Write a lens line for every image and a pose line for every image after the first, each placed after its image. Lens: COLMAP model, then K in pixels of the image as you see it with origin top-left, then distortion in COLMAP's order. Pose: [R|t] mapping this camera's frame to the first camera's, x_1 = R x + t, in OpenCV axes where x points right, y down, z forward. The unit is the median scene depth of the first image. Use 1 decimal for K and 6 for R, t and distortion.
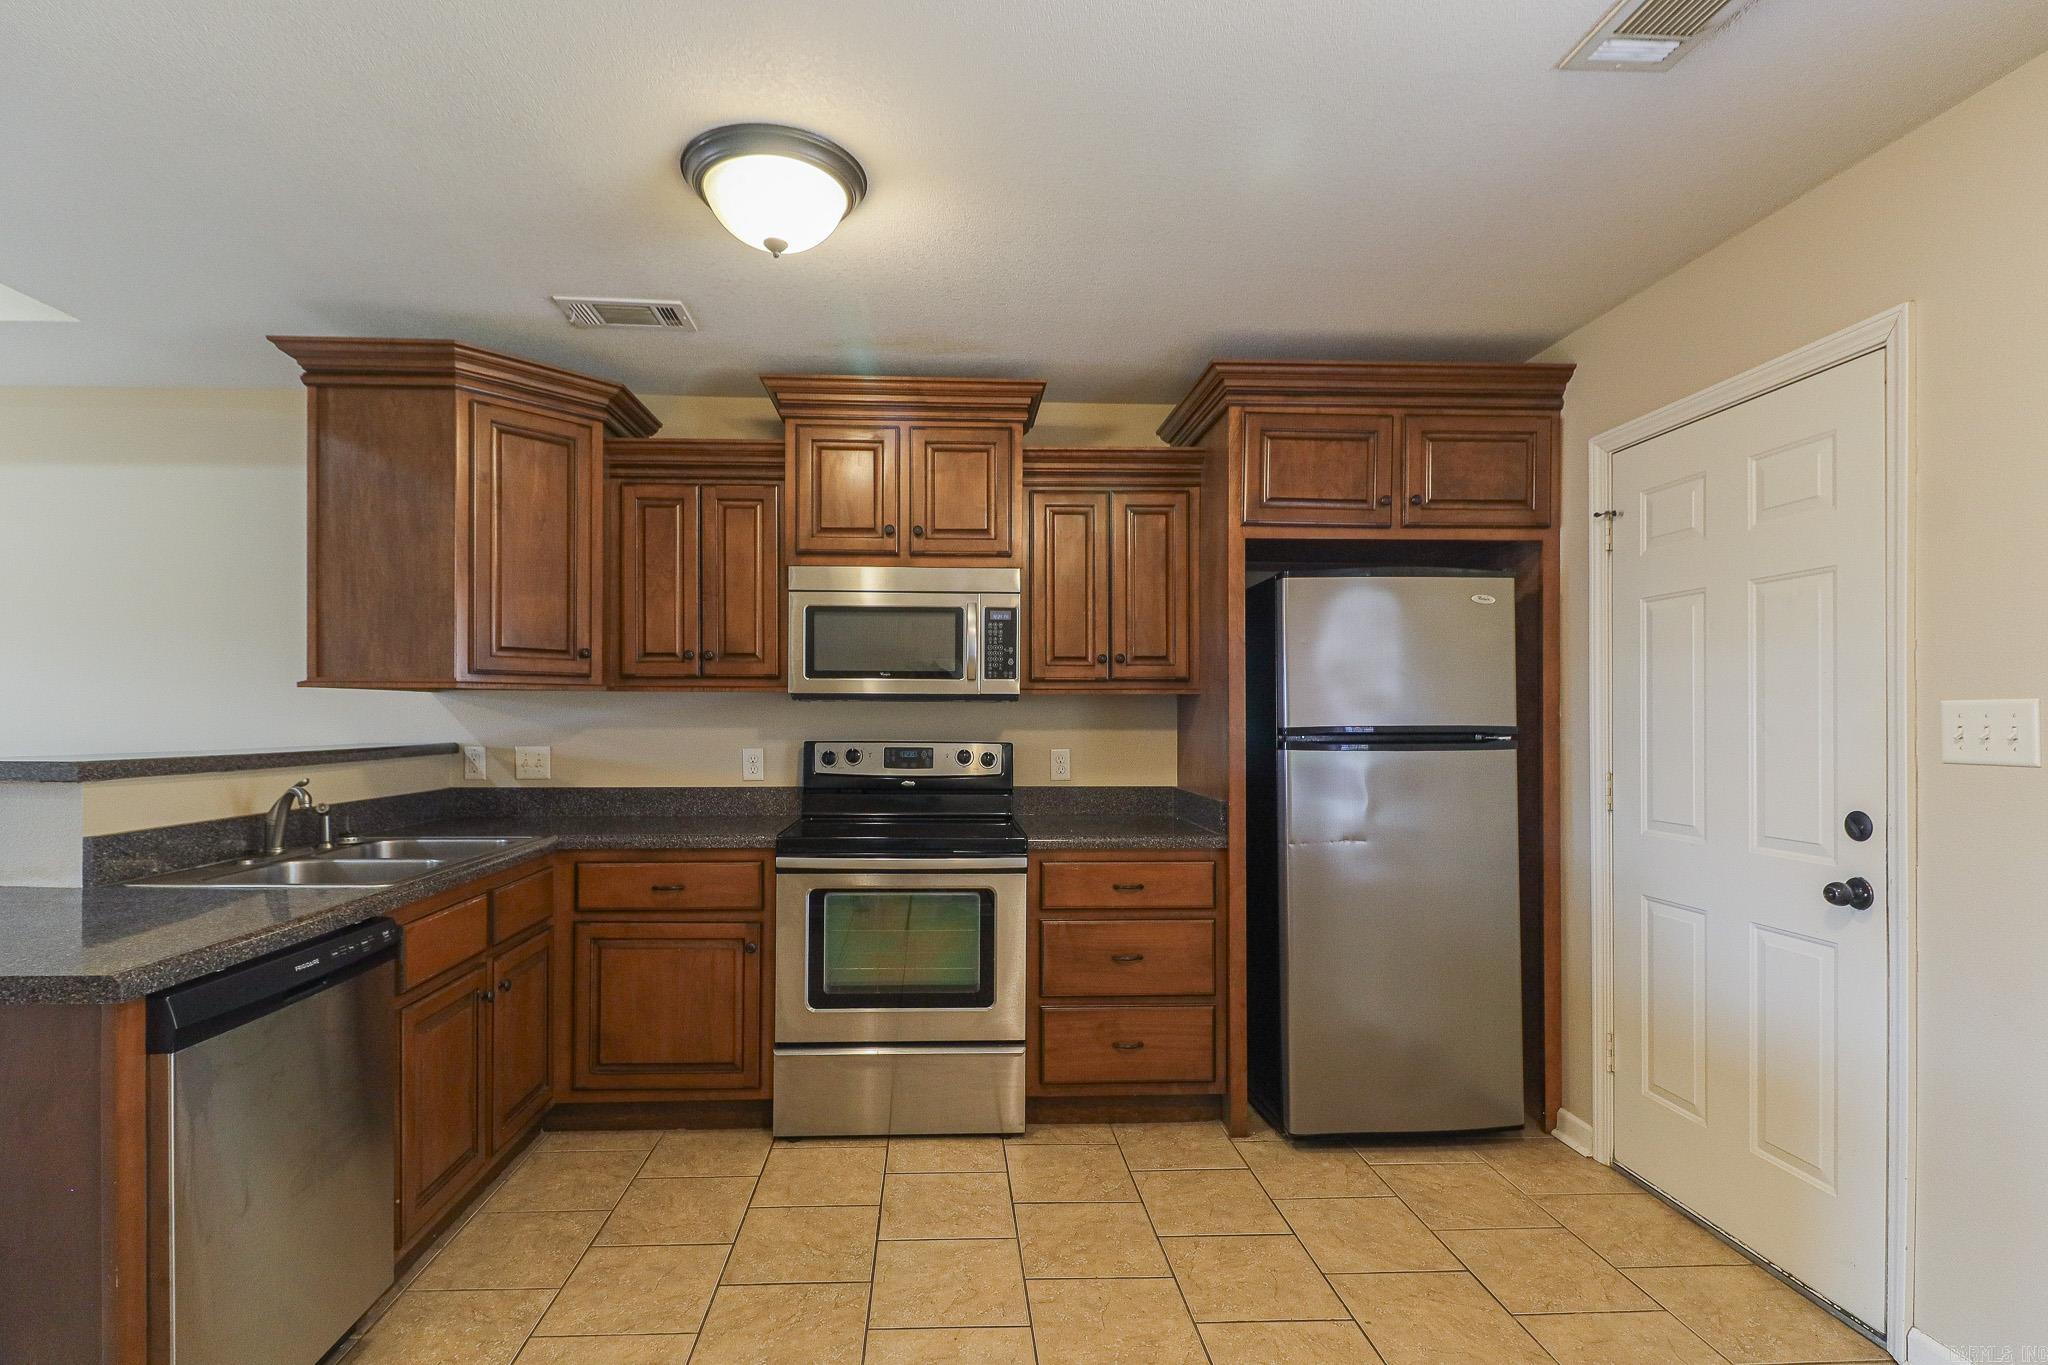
lens RADIAL K [[952.3, 0, 970.3], [0, 952.3, 724.1], [0, 0, 1]] dist [0.008937, -0.009603]
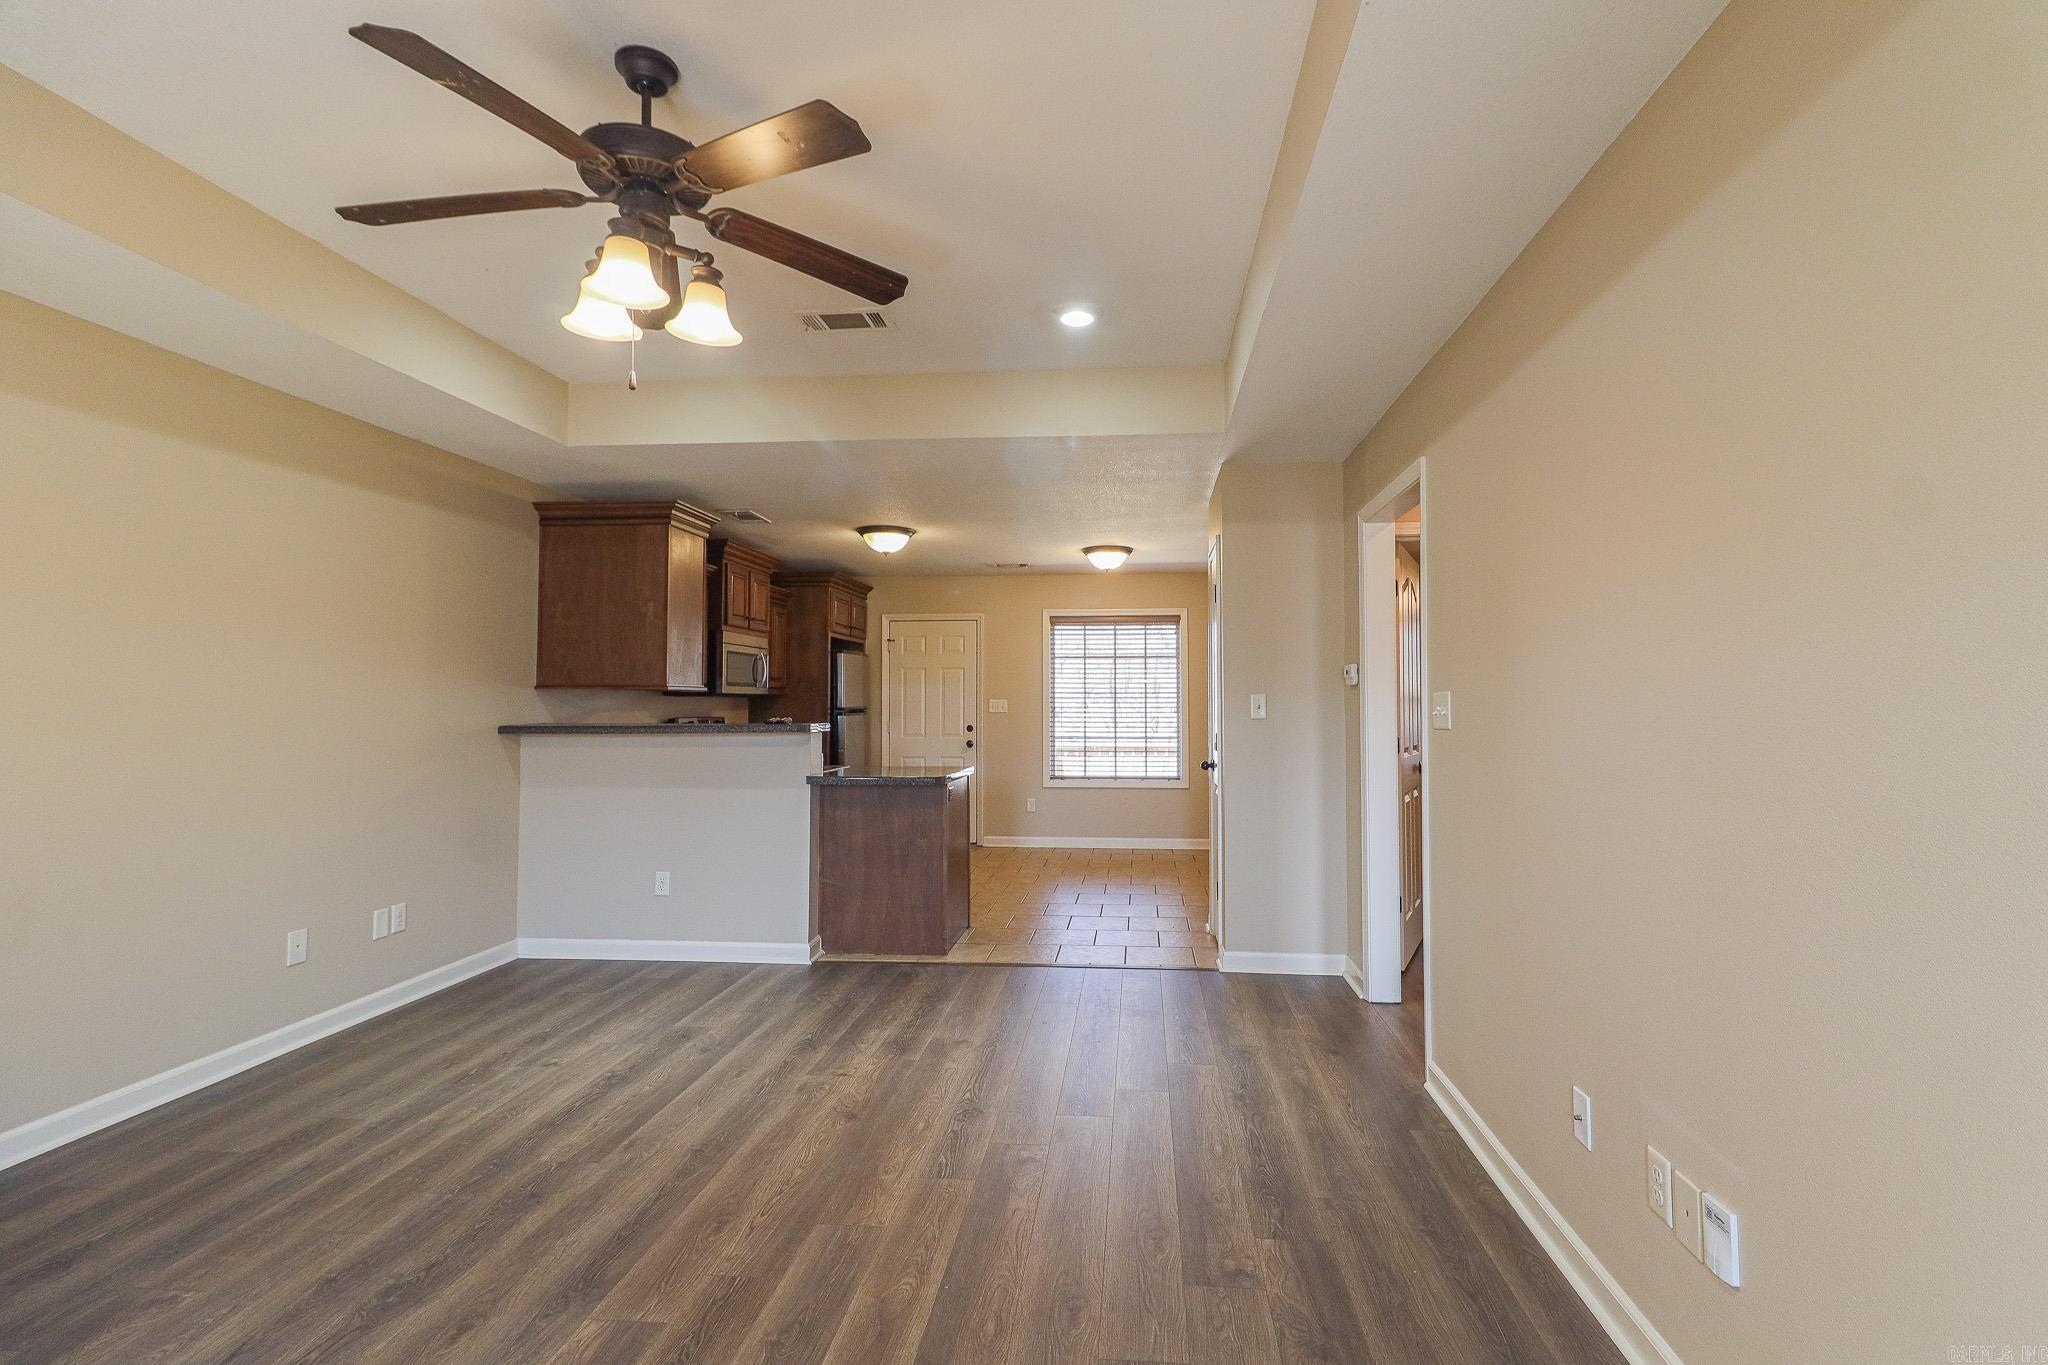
lens RADIAL K [[980.6, 0, 1017.2], [0, 980.6, 699.1], [0, 0, 1]] dist [0.019027, -0.019304]
pose [[0.152344, -0.002022, 0.988325, -2.304136], [0.006509, 0.999978, 0.001043, -0.019780], [-0.988306, 0.006275, 0.152354, 0.071334]]
